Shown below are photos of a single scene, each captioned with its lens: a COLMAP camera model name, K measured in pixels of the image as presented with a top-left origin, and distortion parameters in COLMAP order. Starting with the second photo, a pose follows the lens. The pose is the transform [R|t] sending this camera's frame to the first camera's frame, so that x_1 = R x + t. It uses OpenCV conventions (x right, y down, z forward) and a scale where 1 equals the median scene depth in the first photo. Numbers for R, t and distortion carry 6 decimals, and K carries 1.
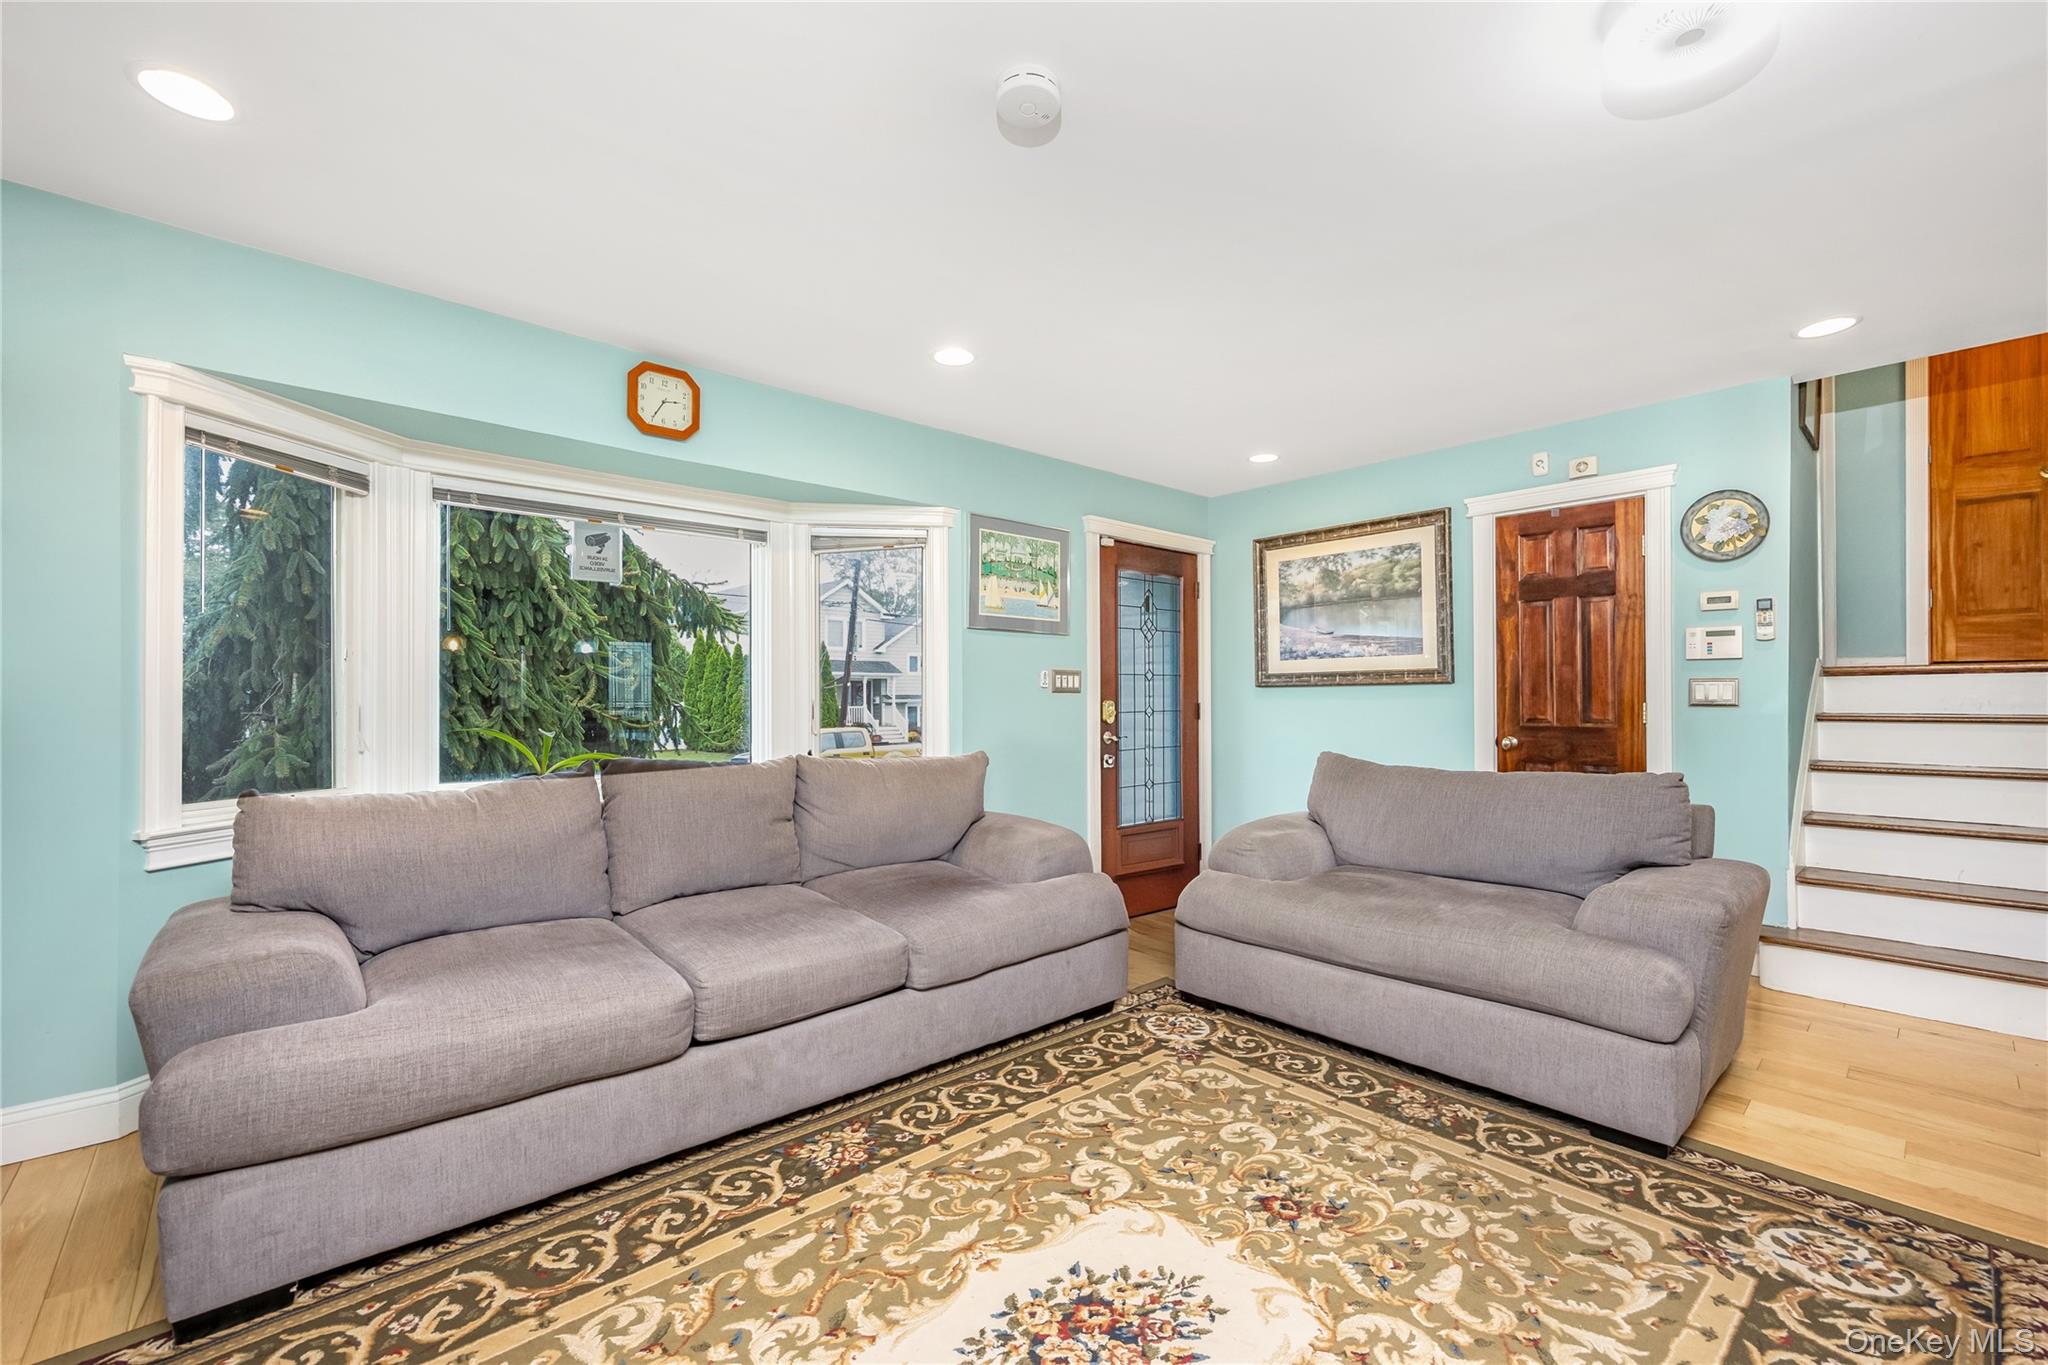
lens RADIAL K [[853.9, 0, 1024.0], [0, 853.9, 682.5], [0, 0, 1]] dist [0.000342, -0.000014]
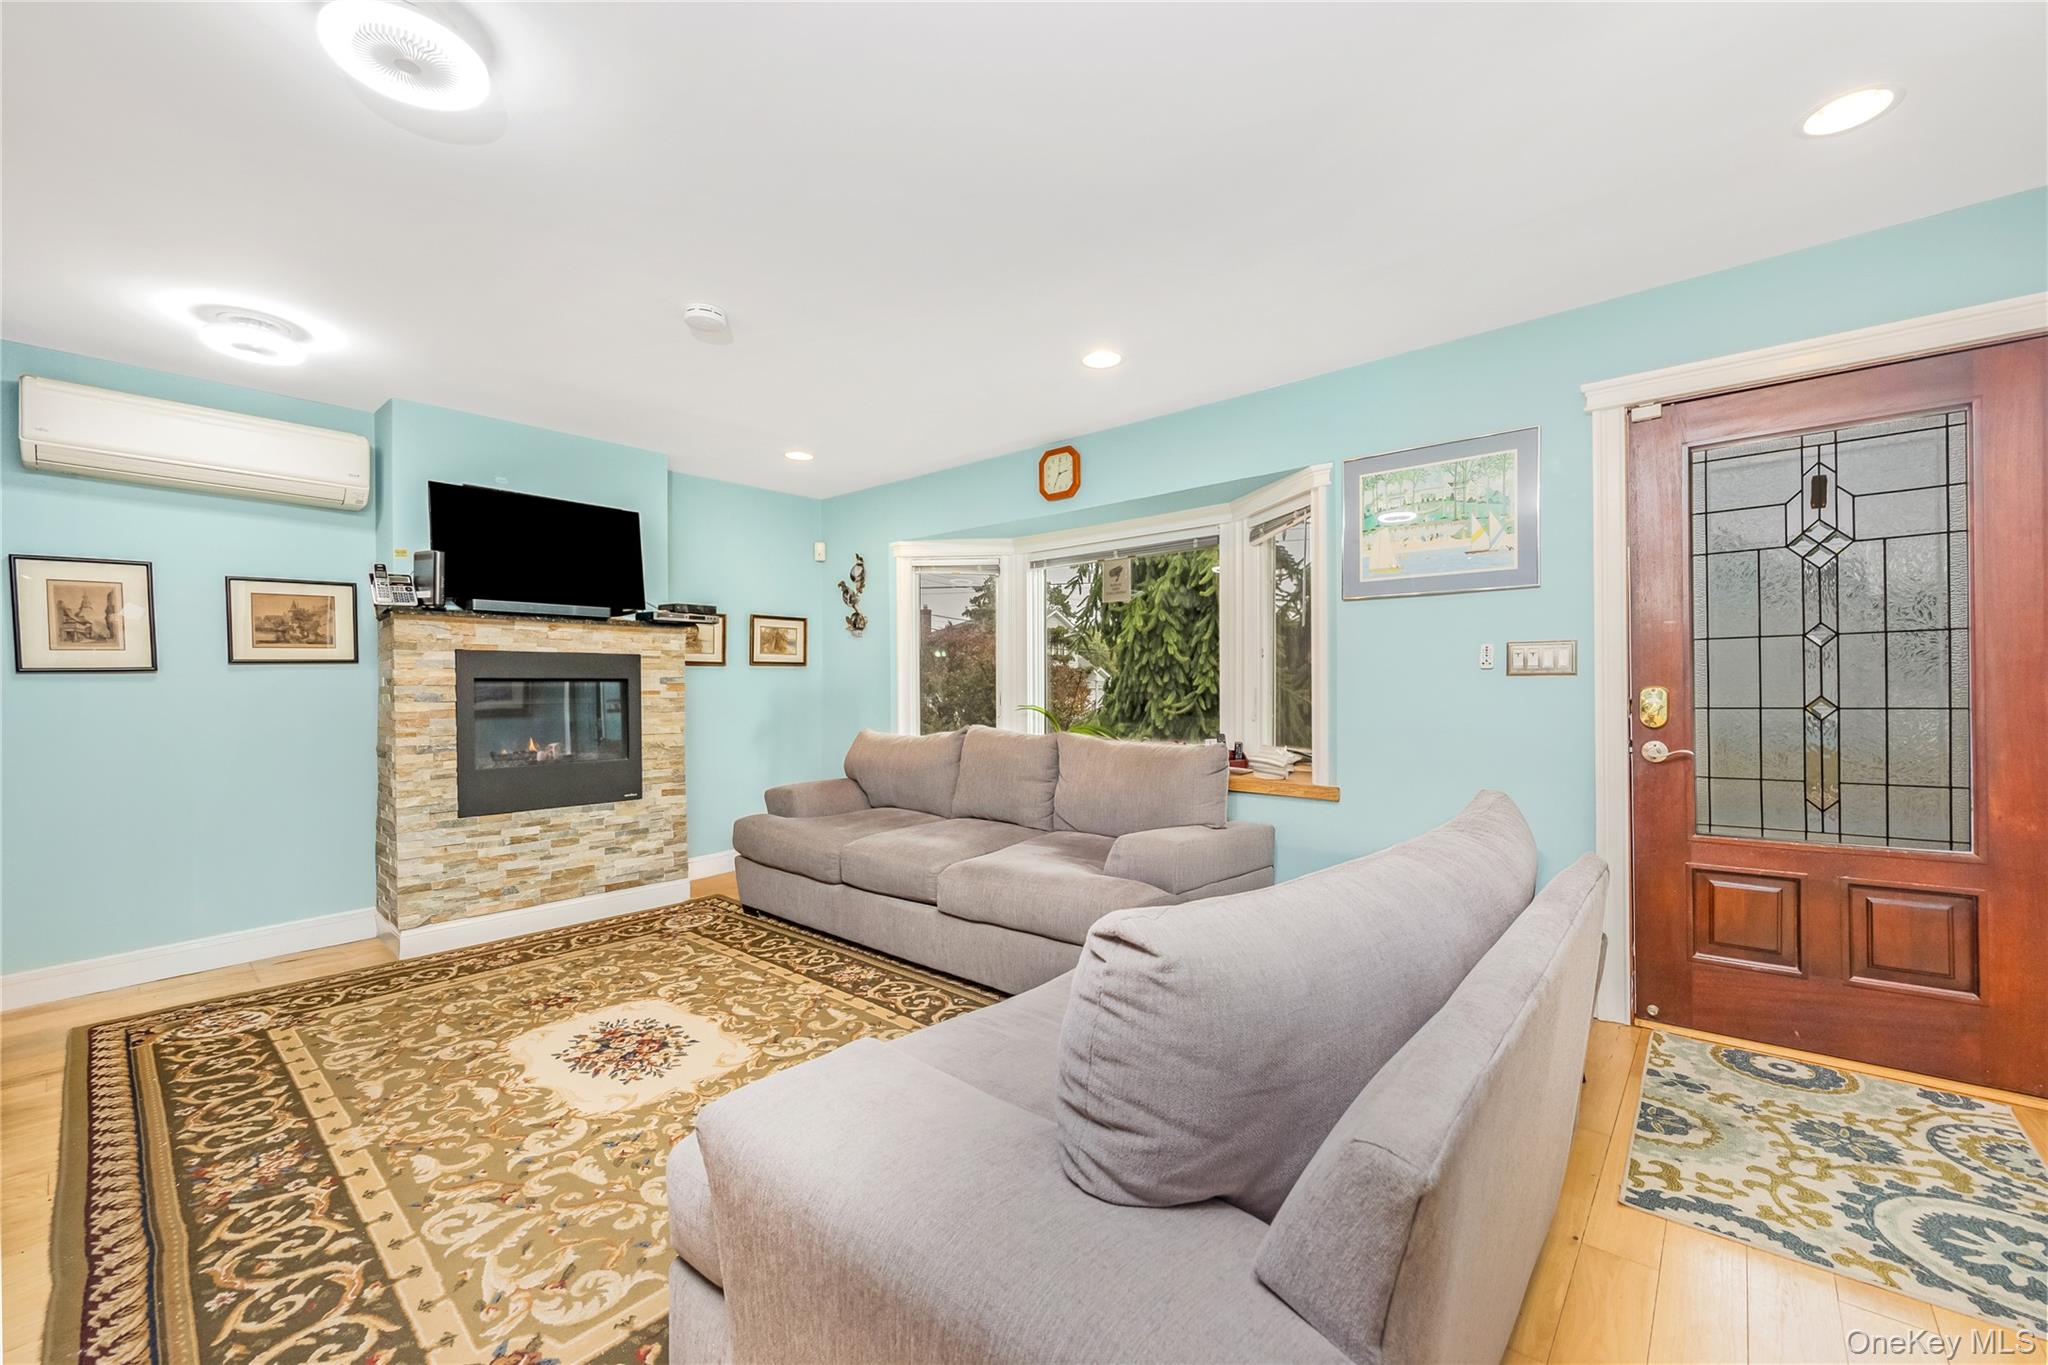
lens RADIAL K [[826.3, 0, 1029.4], [0, 826.3, 686.9], [0, 0, 1]] dist [-0.000866, -0.000571]
pose [[0.119457, -0.000888, -0.992839, 1.505523], [0.024097, 0.999708, 0.002005, 0.023531], [0.992547, -0.024164, 0.119443, 1.299349]]
